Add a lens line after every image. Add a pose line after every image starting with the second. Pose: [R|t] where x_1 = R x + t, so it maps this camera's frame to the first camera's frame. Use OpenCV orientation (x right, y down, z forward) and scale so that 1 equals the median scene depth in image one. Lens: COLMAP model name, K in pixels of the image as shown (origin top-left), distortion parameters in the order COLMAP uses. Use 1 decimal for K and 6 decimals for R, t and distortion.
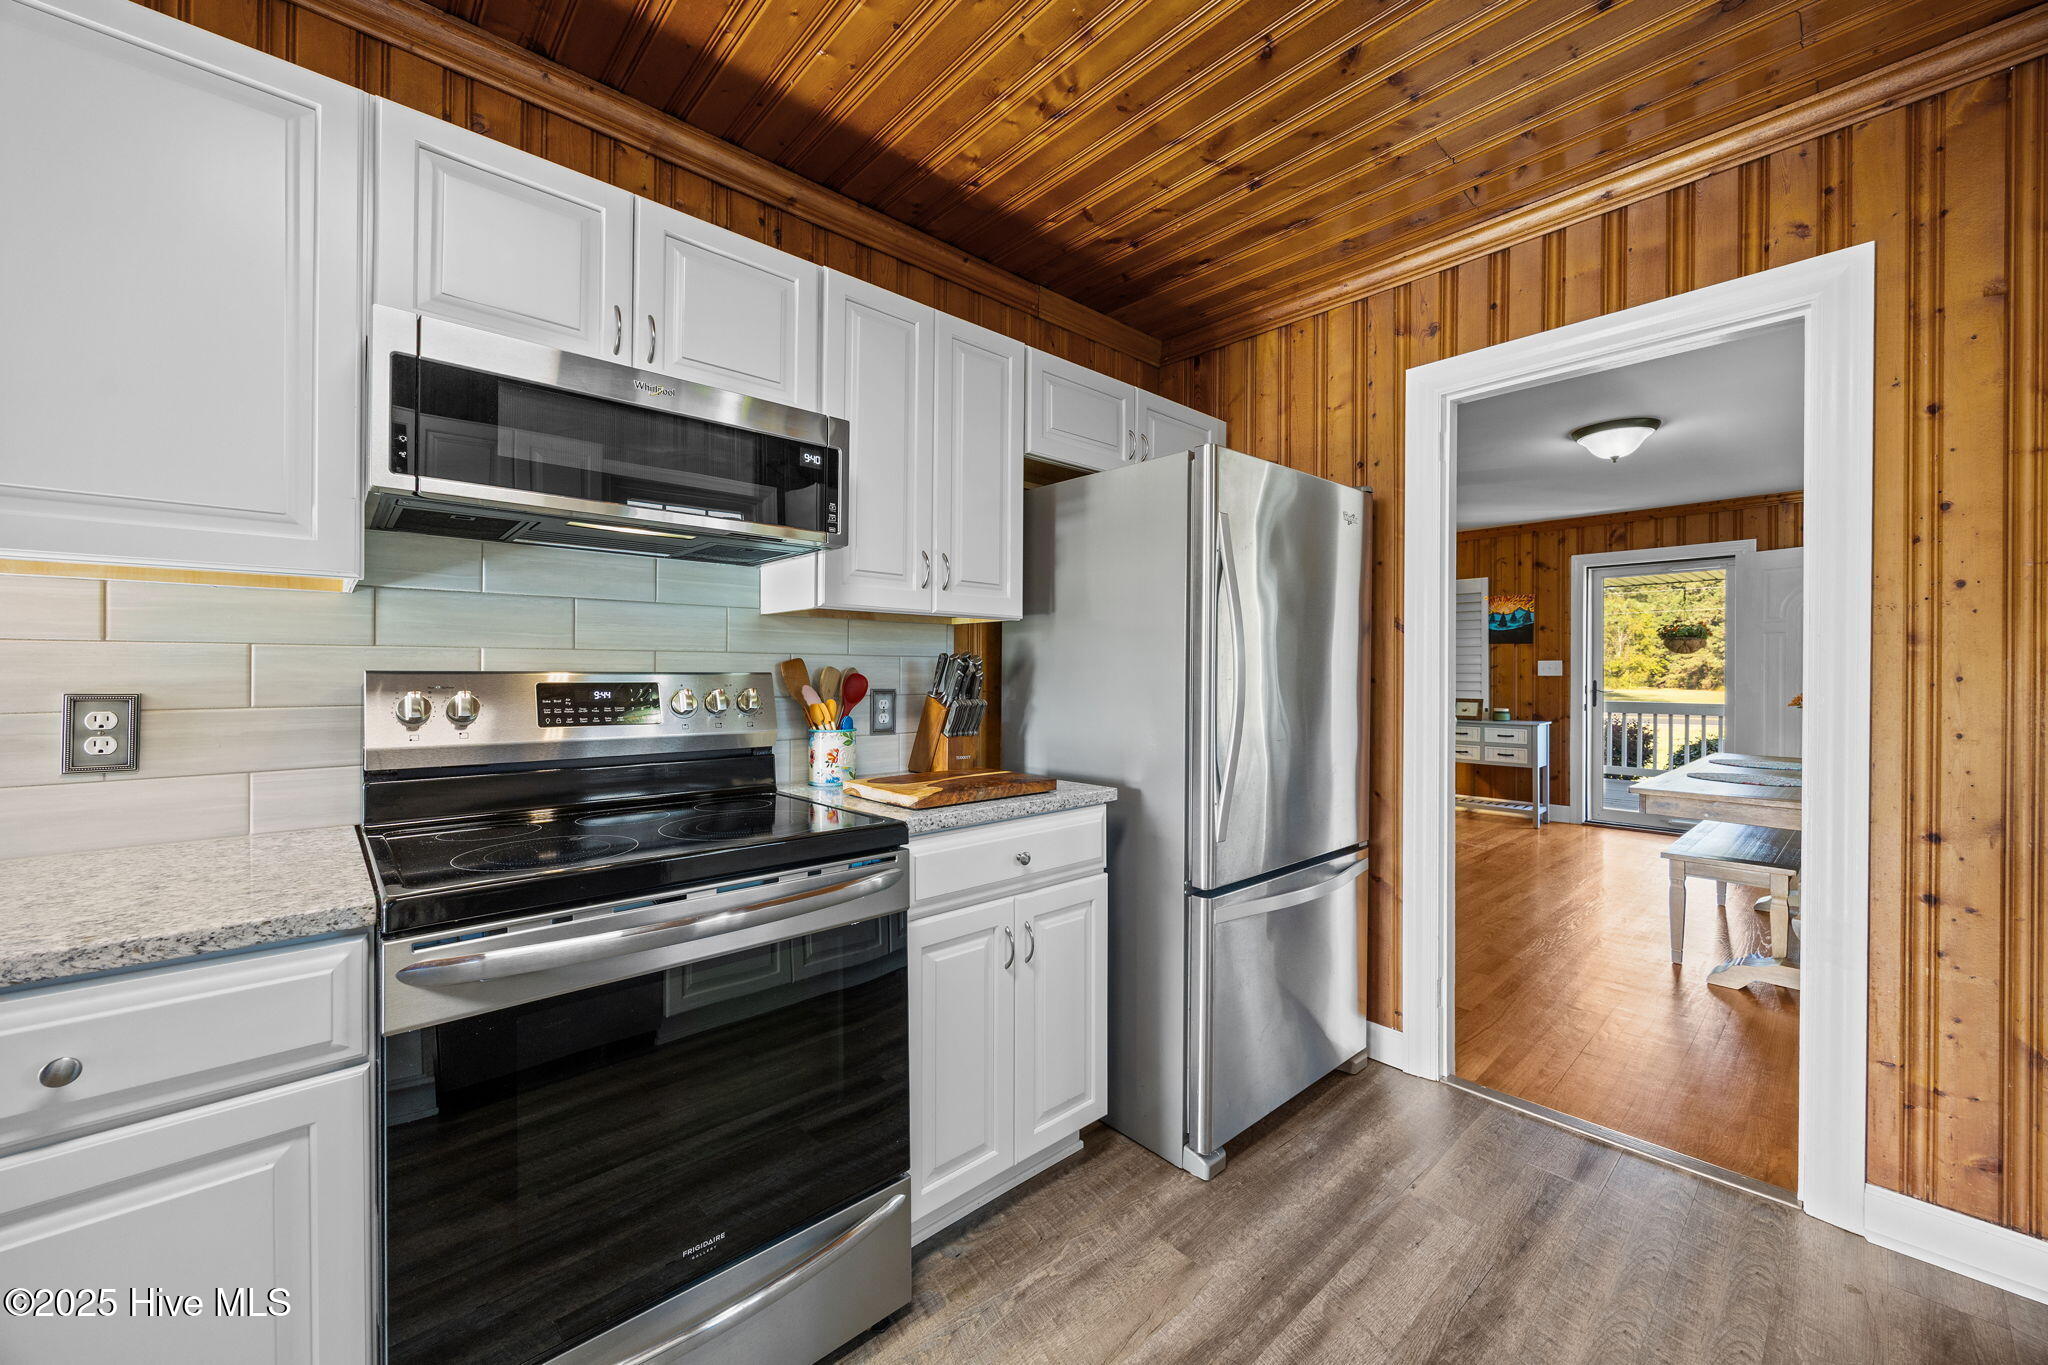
lens RADIAL K [[783.8, 0, 1031.8], [0, 783.8, 671.7], [0, 0, 1]] dist [-0.002981, -0.000064]
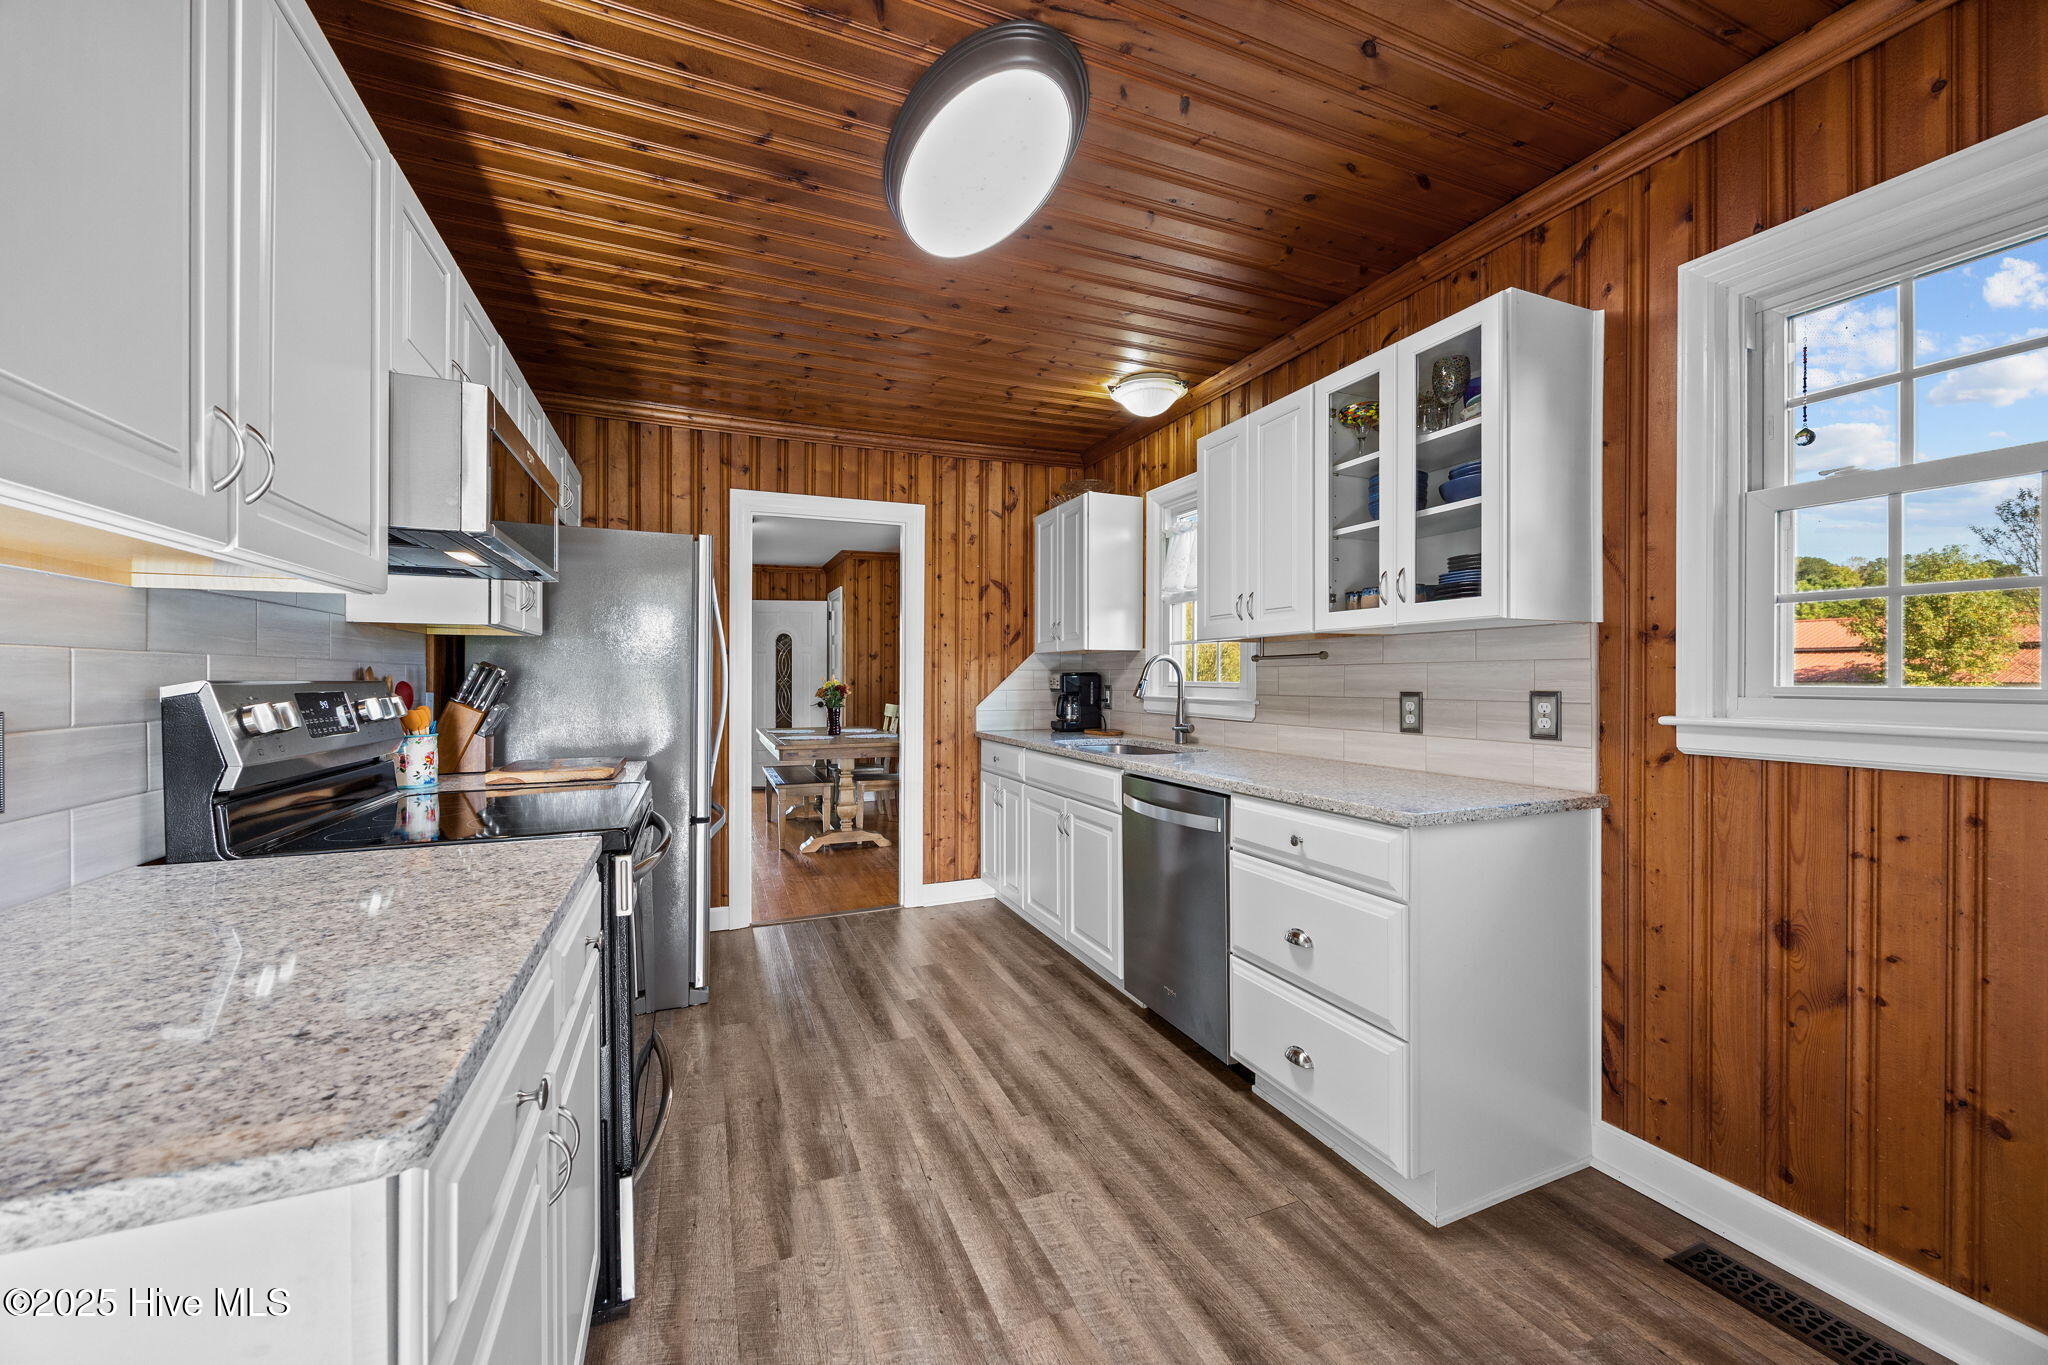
lens RADIAL K [[786.3, 0, 1035.0], [0, 786.3, 682.6], [0, 0, 1]] dist [0.000362, 0.000083]
pose [[0.330163, -0.007317, 0.943896, -0.840640], [0.000250, 0.999971, 0.007664, -0.003558], [-0.943924, -0.002294, 0.330155, -0.114355]]
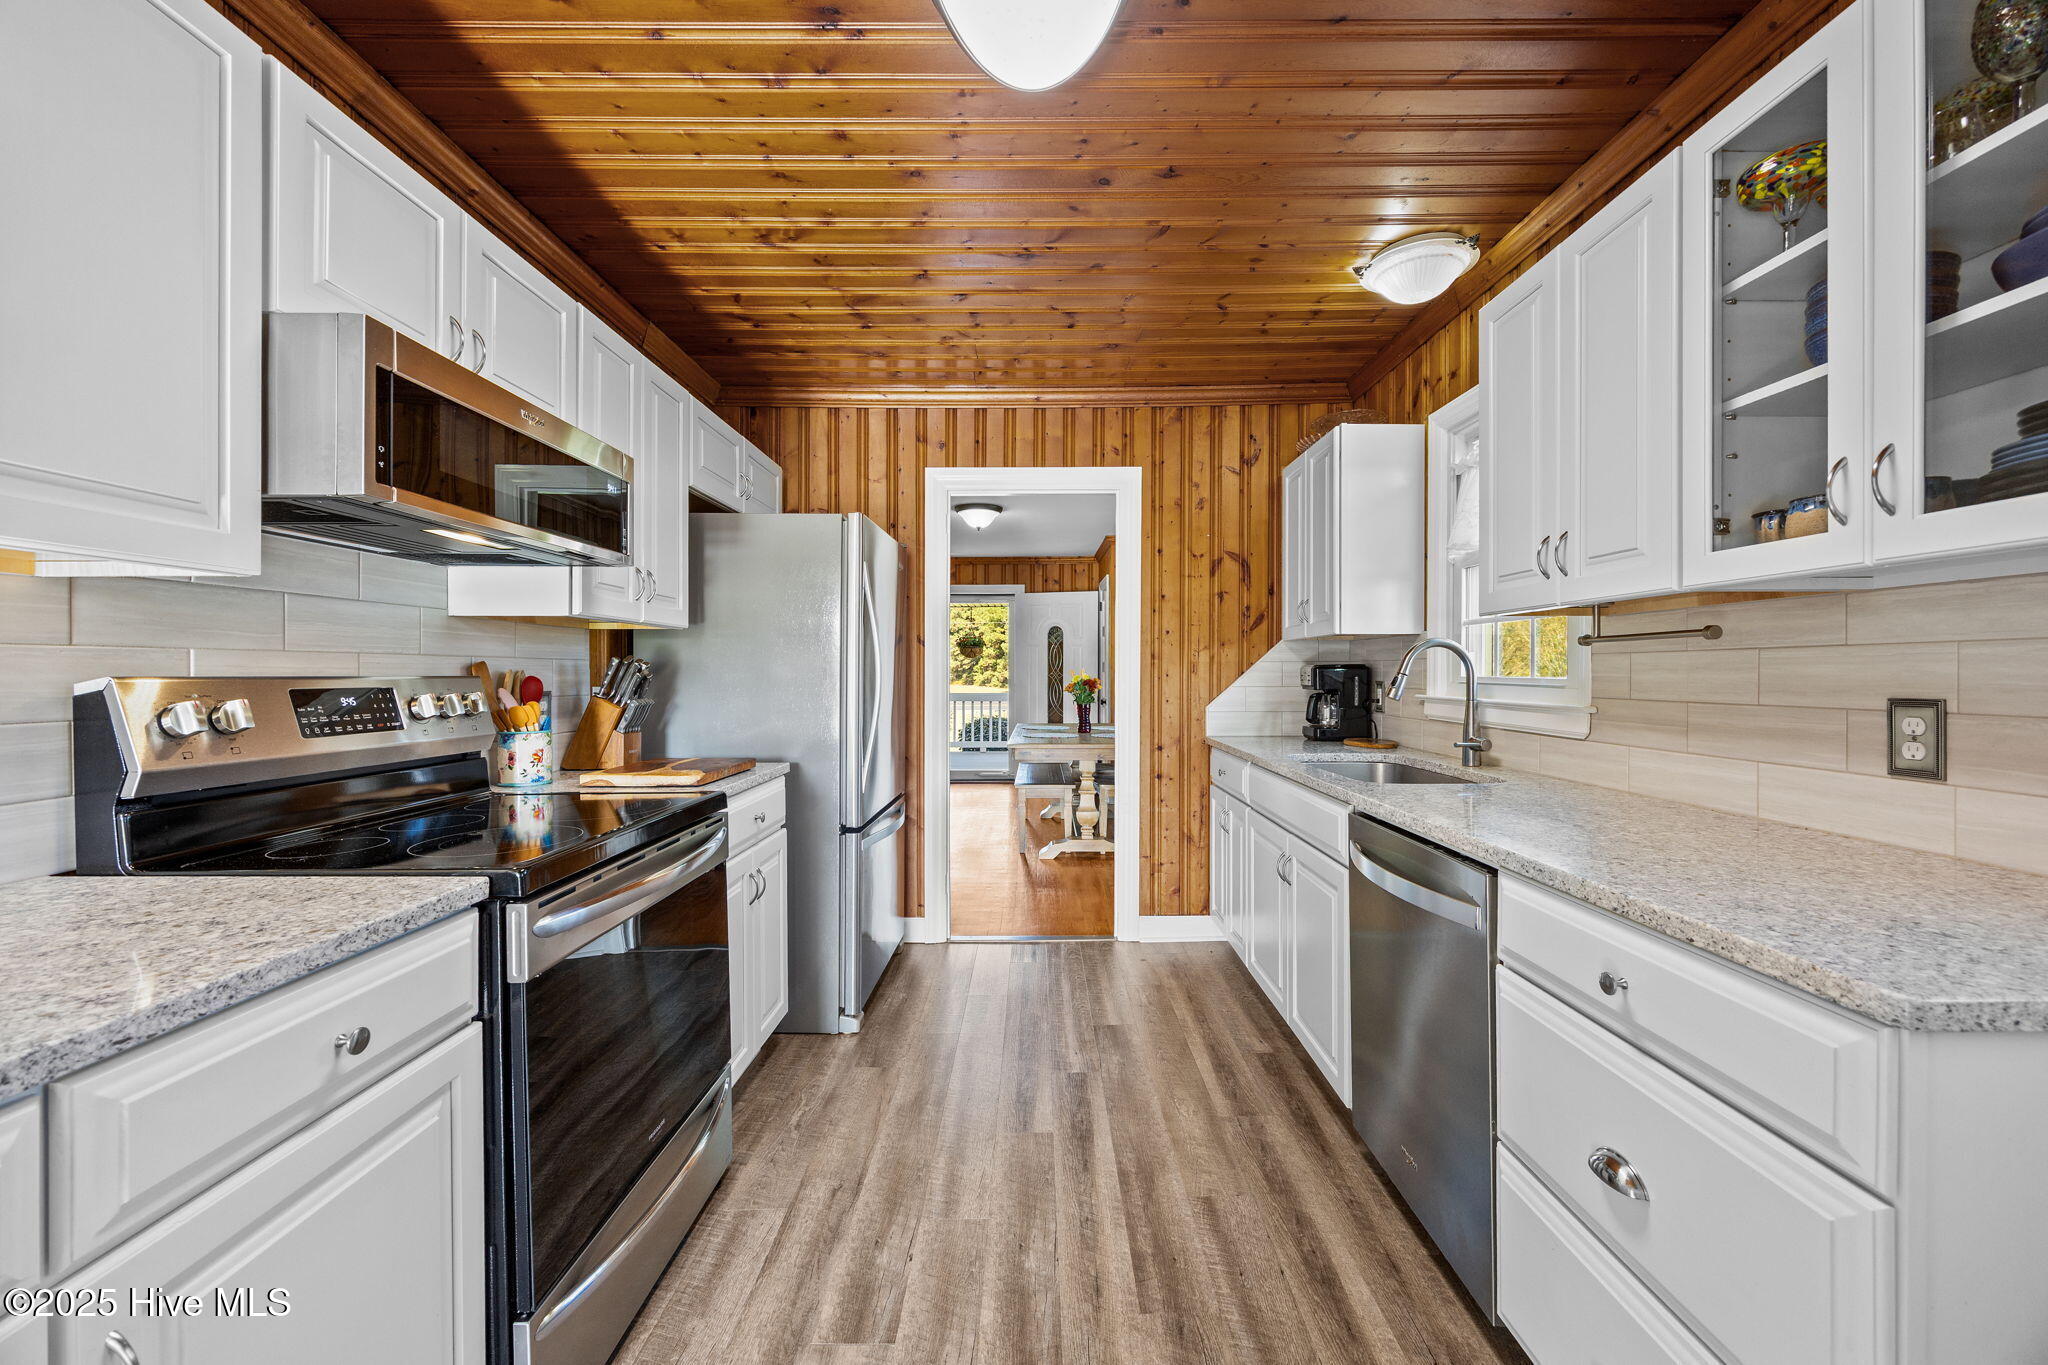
lens RADIAL K [[788.8, 0, 1037.1], [0, 788.8, 675.6], [0, 0, 1]] dist [-0.001461, -0.000445]
pose [[0.673547, -0.006522, 0.739115, -0.488337], [0.002193, 0.999974, 0.006826, -0.003735], [-0.739141, -0.002977, 0.673544, -0.159939]]
